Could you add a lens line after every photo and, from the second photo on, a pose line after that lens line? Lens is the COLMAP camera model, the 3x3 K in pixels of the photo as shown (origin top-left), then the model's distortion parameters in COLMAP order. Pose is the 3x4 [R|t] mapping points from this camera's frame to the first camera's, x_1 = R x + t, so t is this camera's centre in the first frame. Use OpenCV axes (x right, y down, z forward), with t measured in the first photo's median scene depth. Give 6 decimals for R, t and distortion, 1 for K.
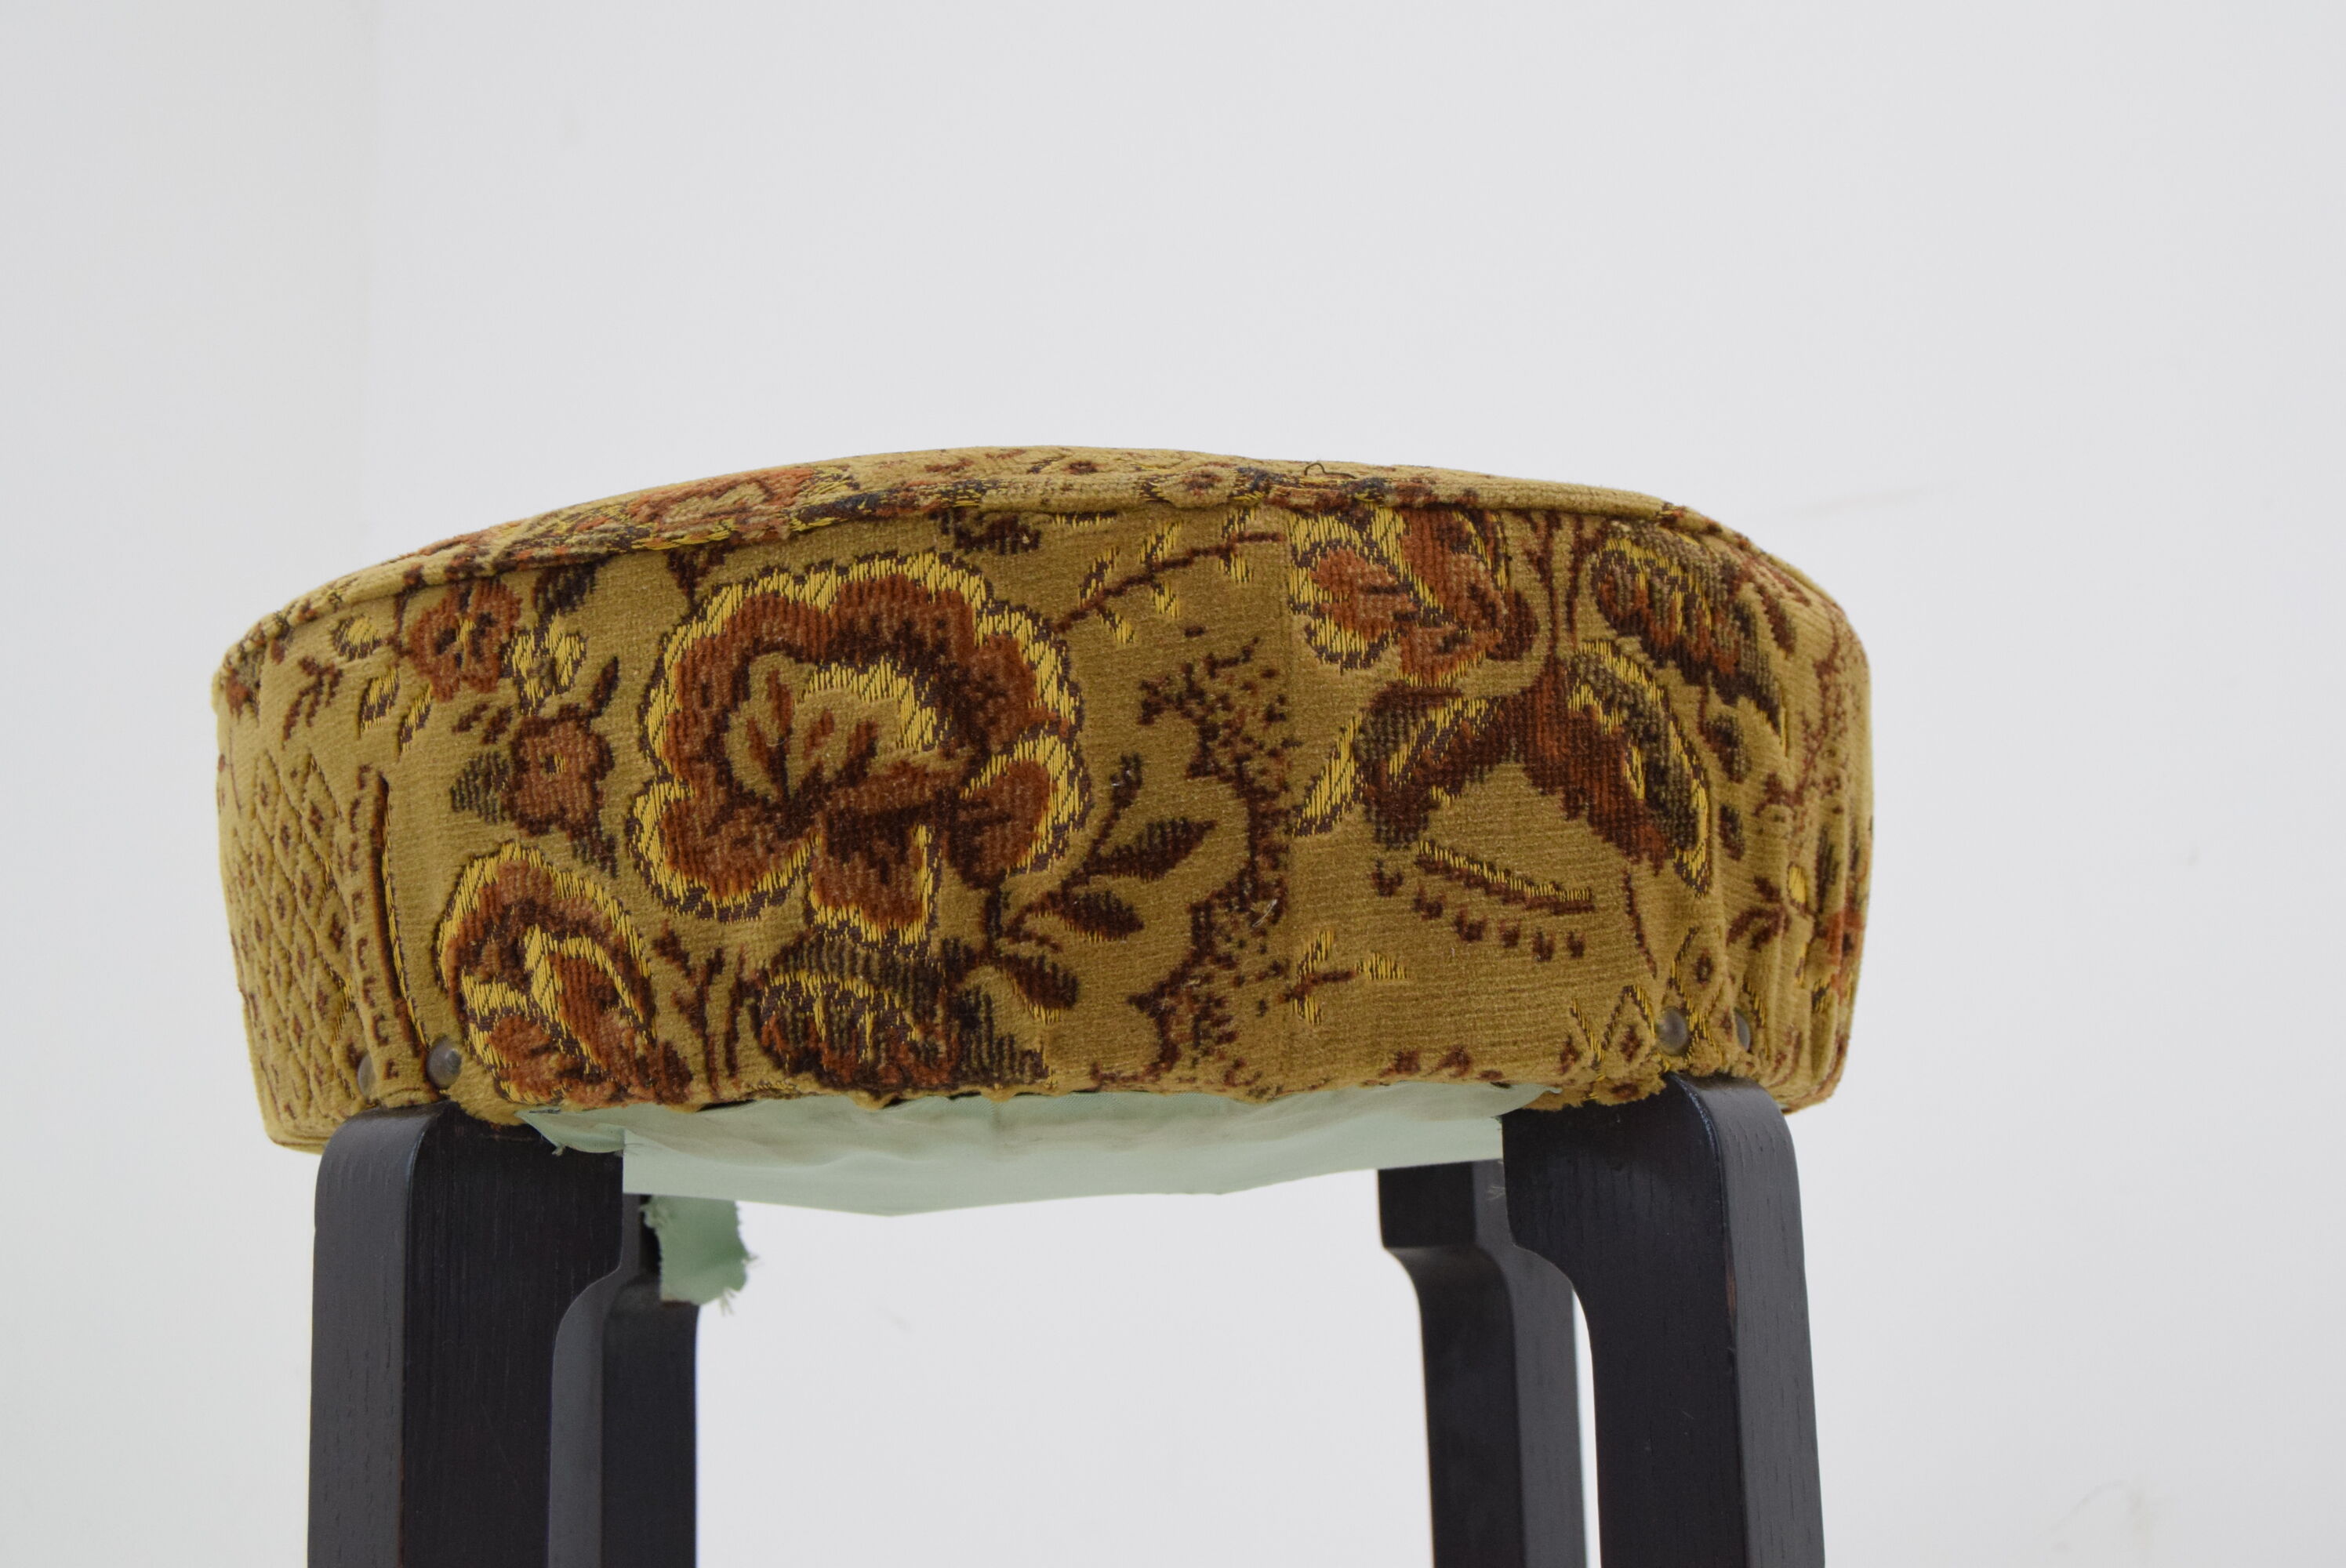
lens RADIAL K [[2862.0, 0, 1173.0], [0, 2862.0, 784.0], [0, 0, 1]] dist [-0.030133, 0.005239]
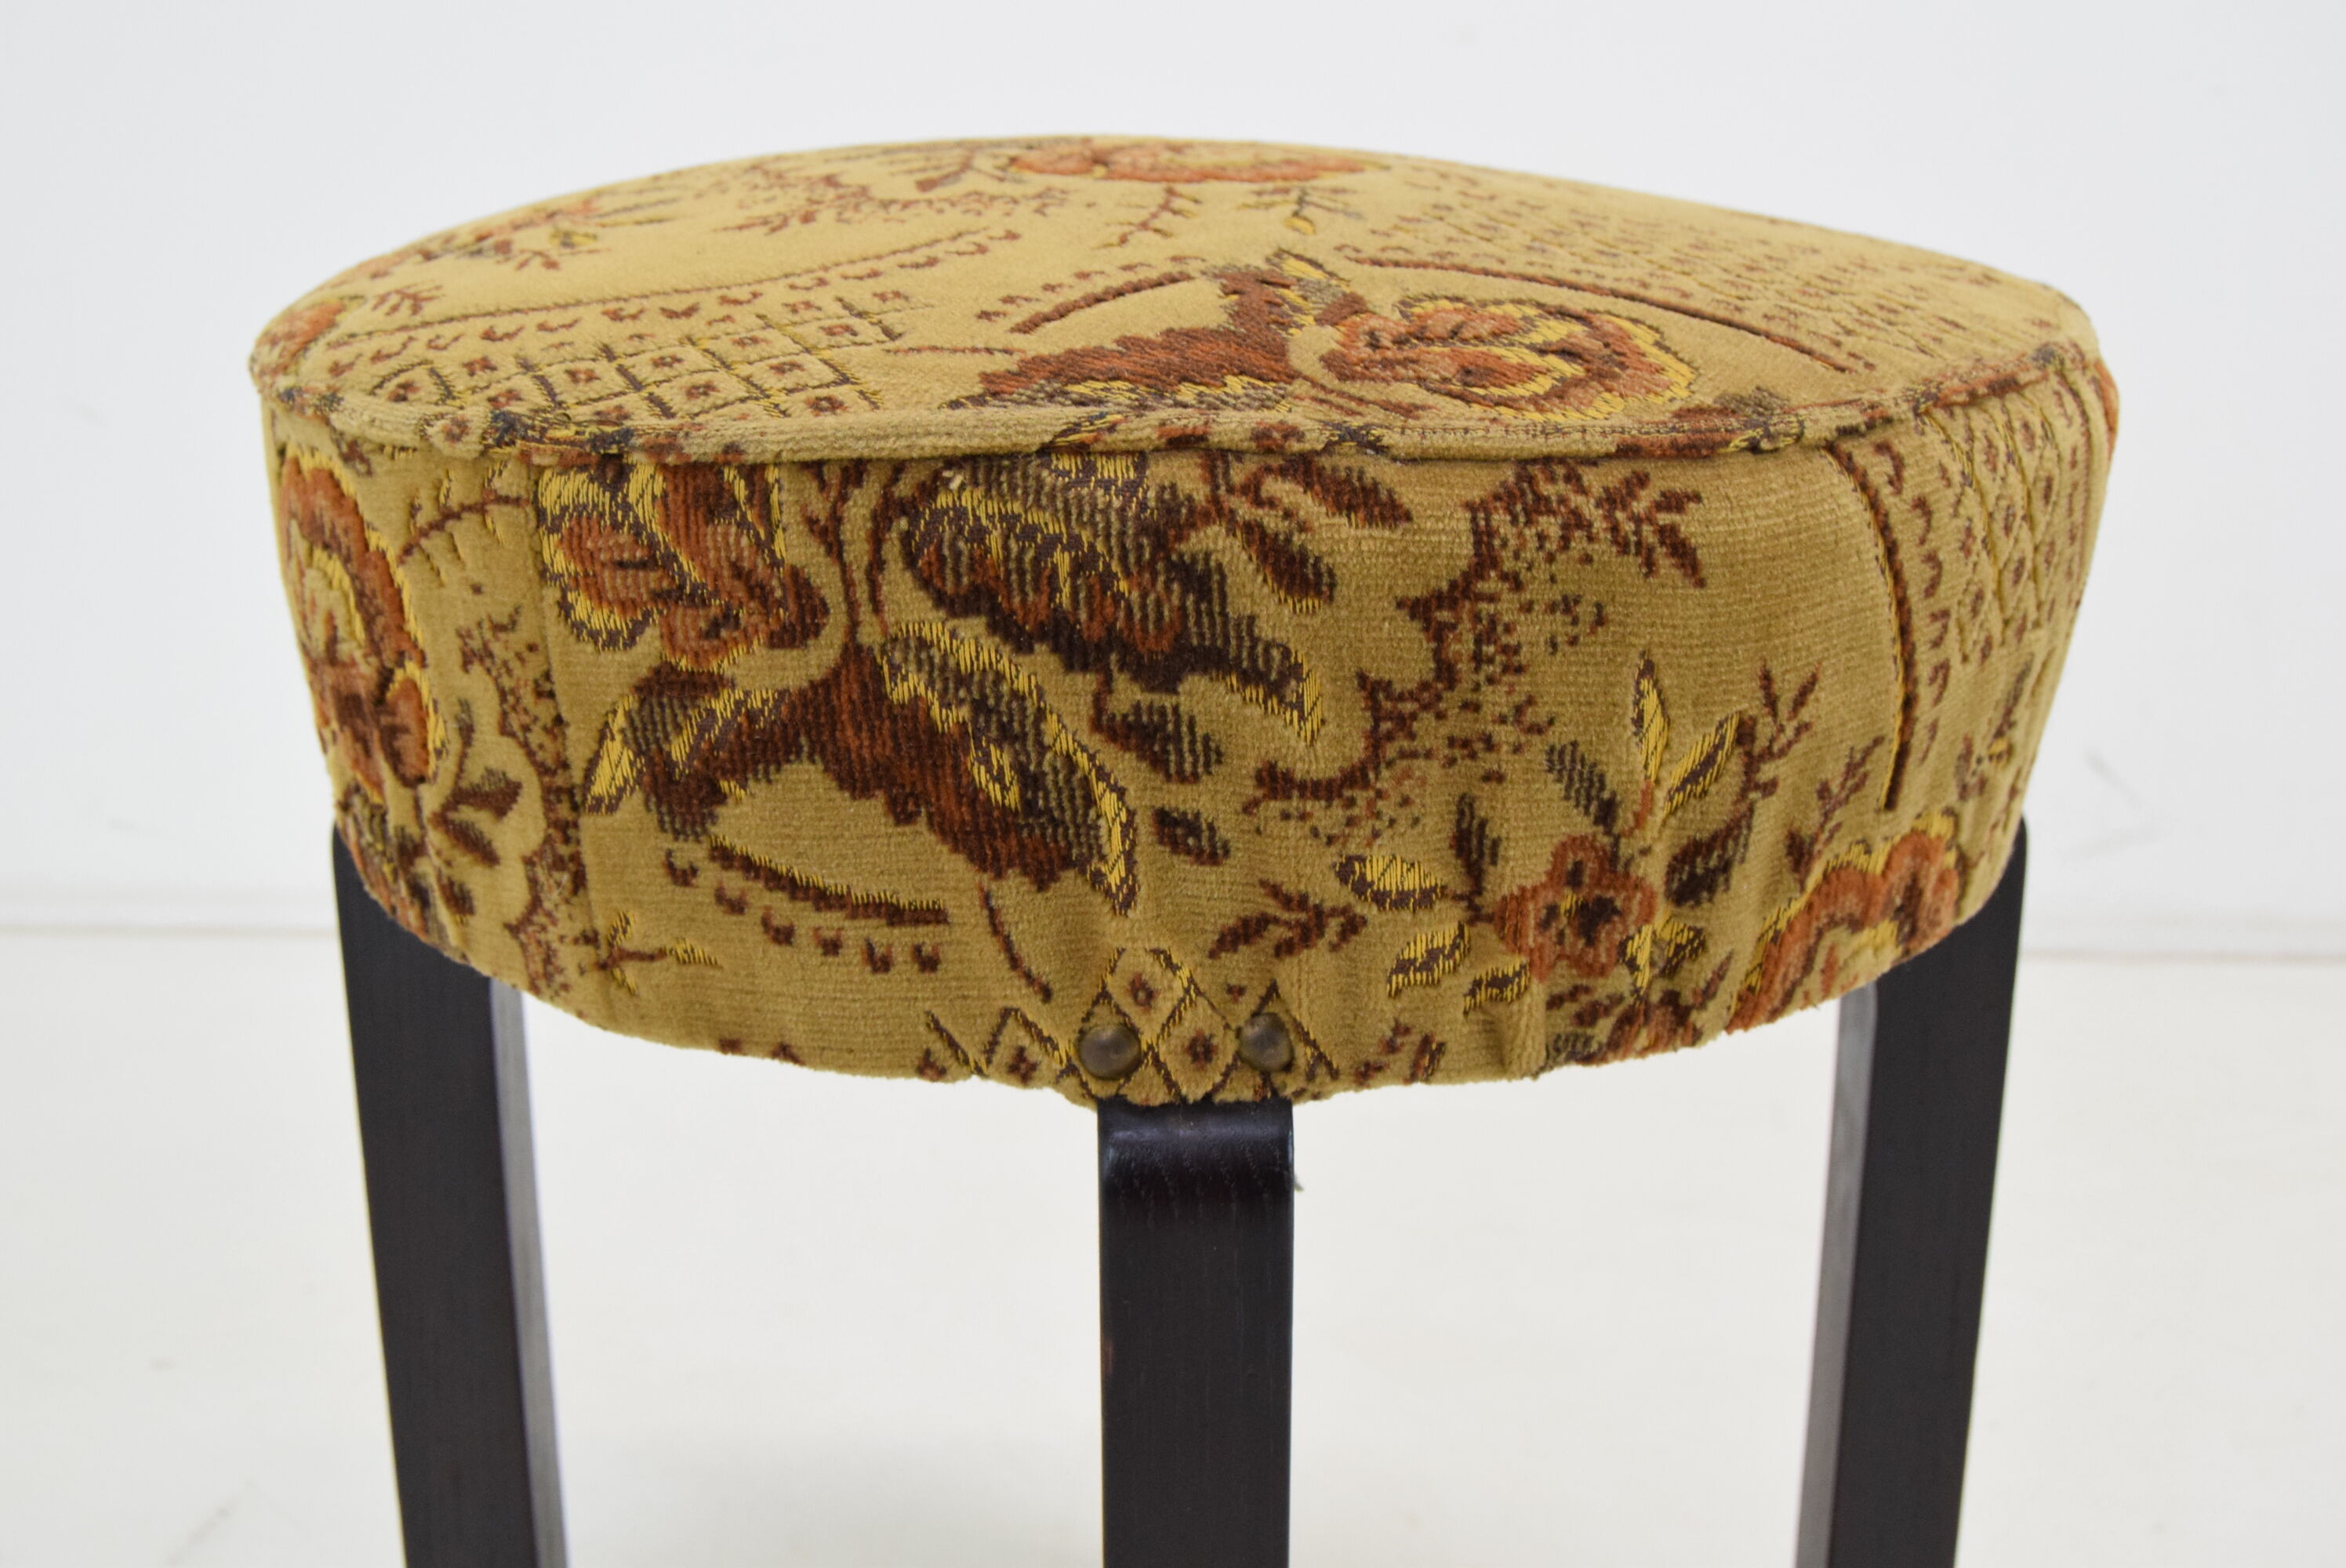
lens RADIAL K [[2702.0, 0, 1173.0], [0, 2702.0, 784.0], [0, 0, 1]] dist [-0.069637, 0.013517]
pose [[0.673422, 0.255308, -0.693772, 0.755736], [0.099911, 0.898429, 0.427602, -0.336183], [0.732475, -0.357273, 0.579514, 0.622897]]
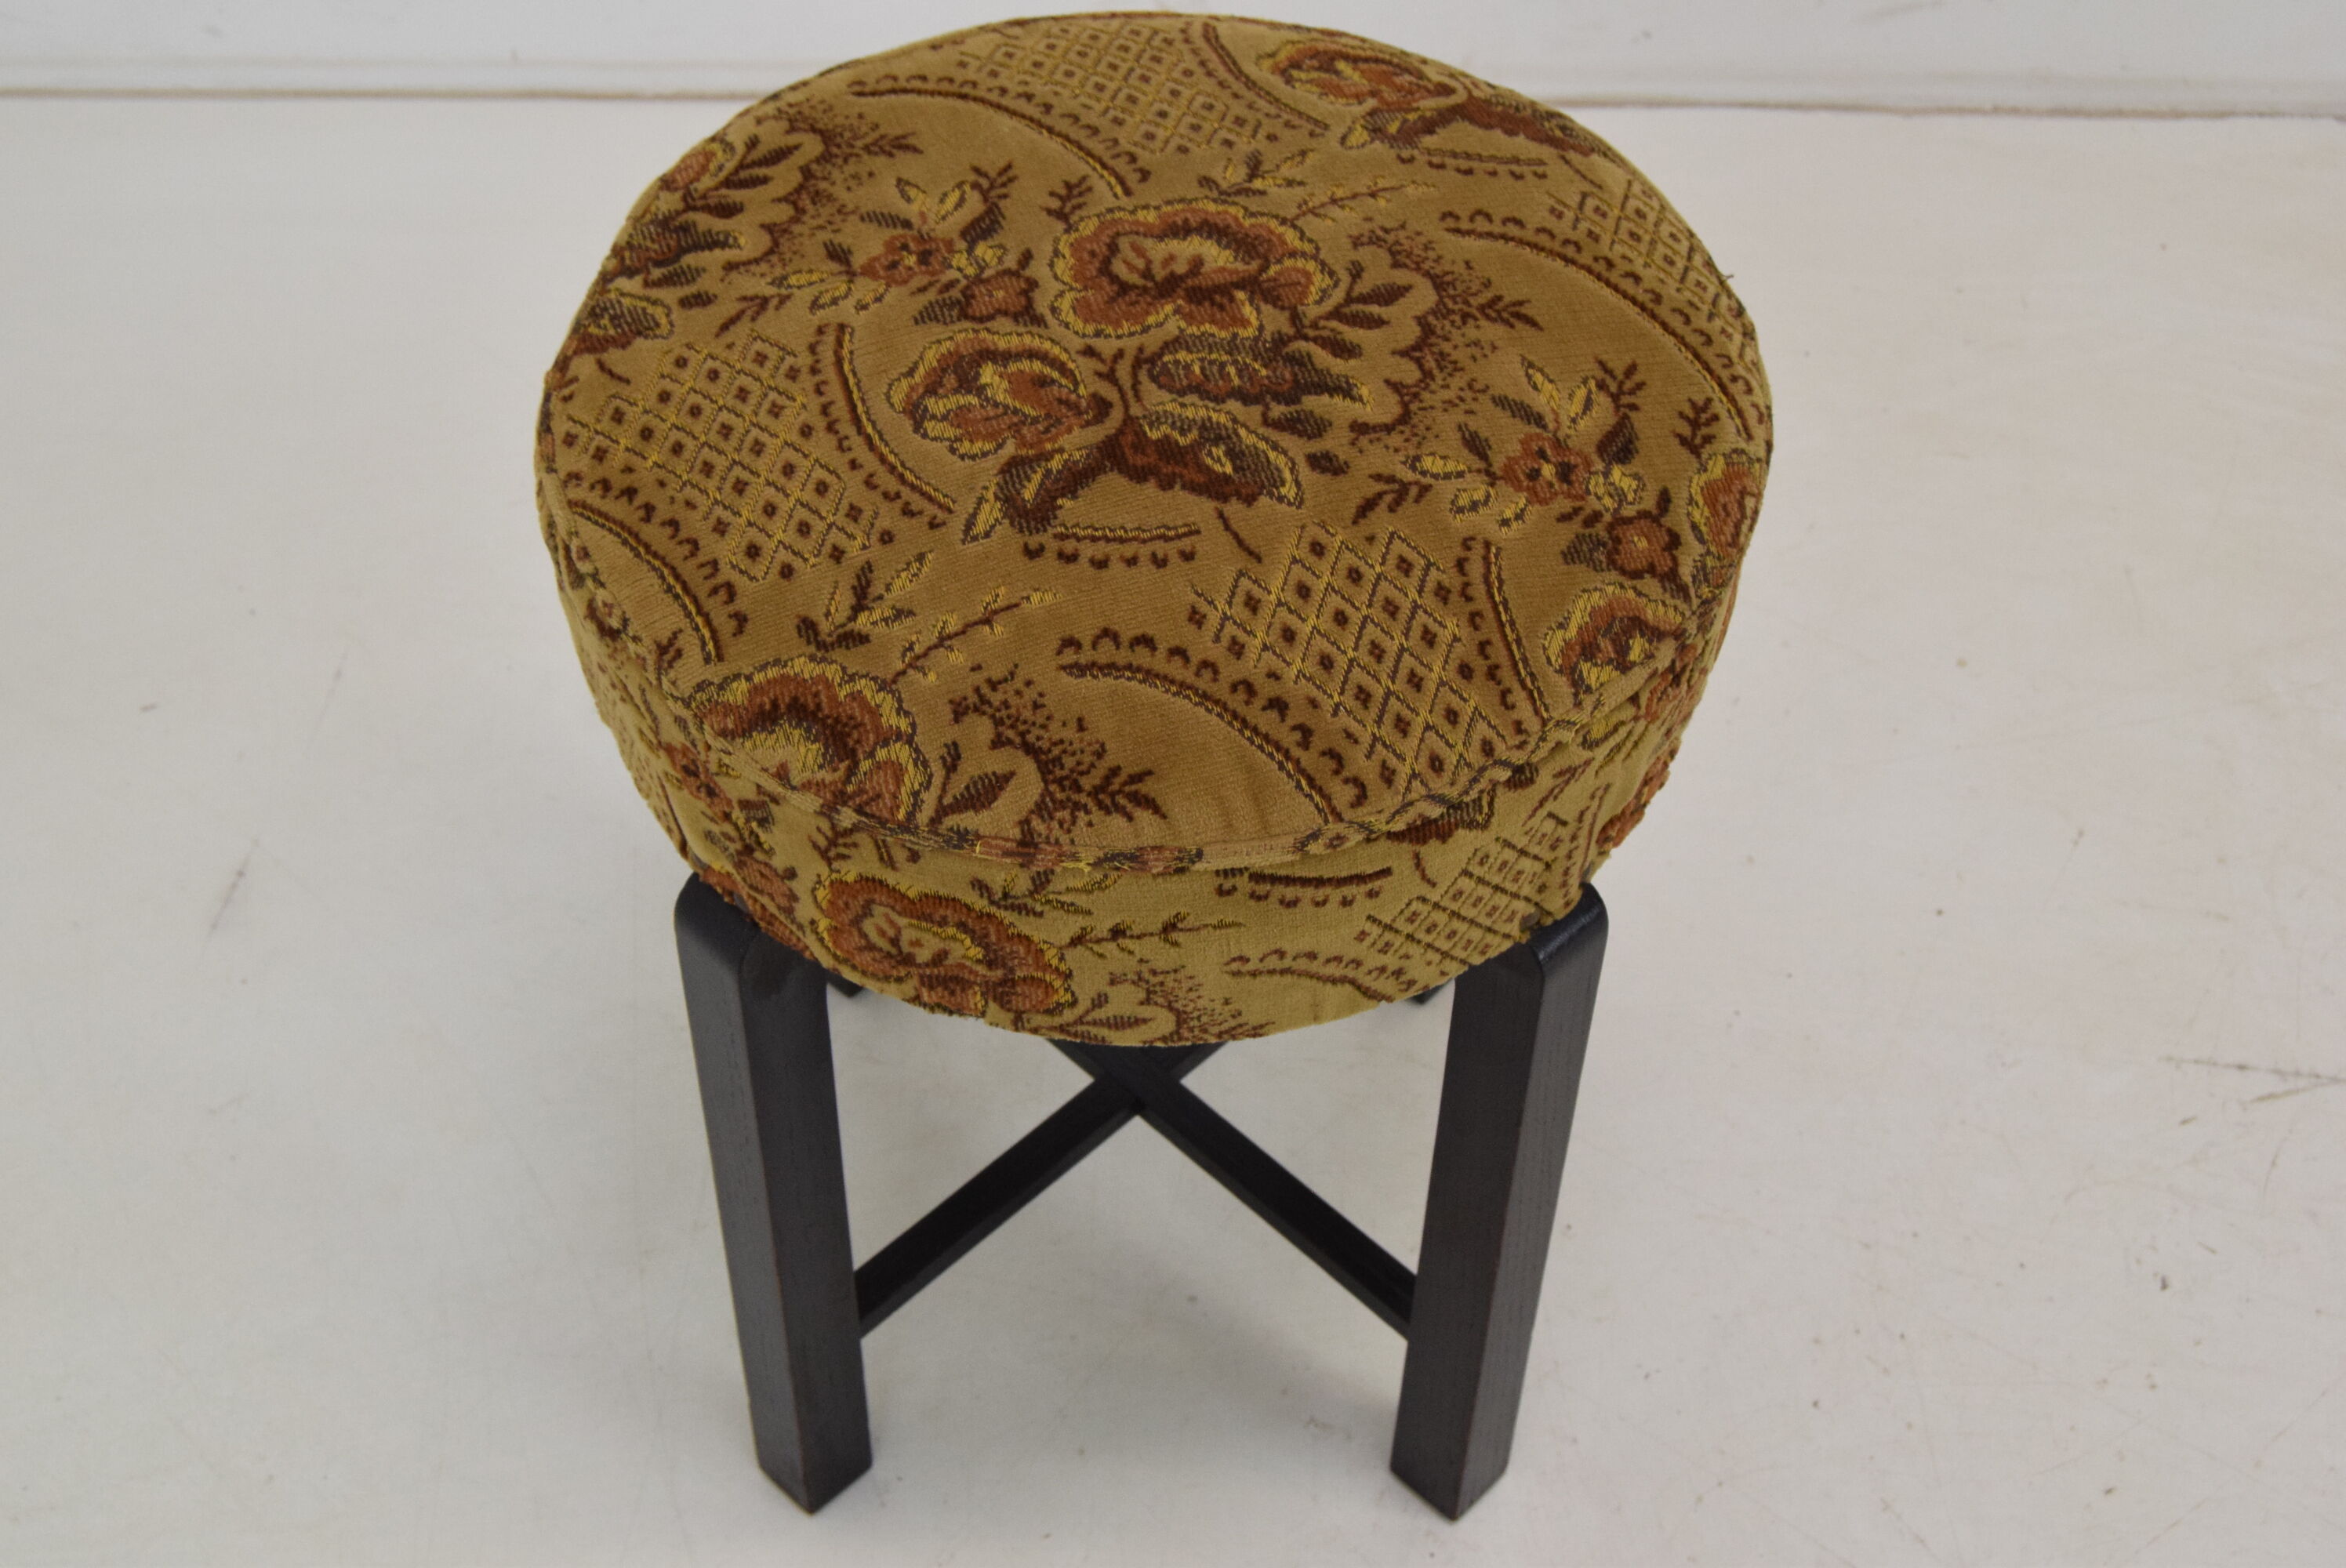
lens RADIAL K [[3232.6, 0, 1173.0], [0, 3232.6, 784.0], [0, 0, 1]] dist [0.020870, -1.099184]
pose [[0.050895, -0.731015, 0.680460, -1.538444], [-0.181849, 0.663170, 0.726042, -1.276480], [-0.982008, -0.160693, -0.099183, 1.472651]]
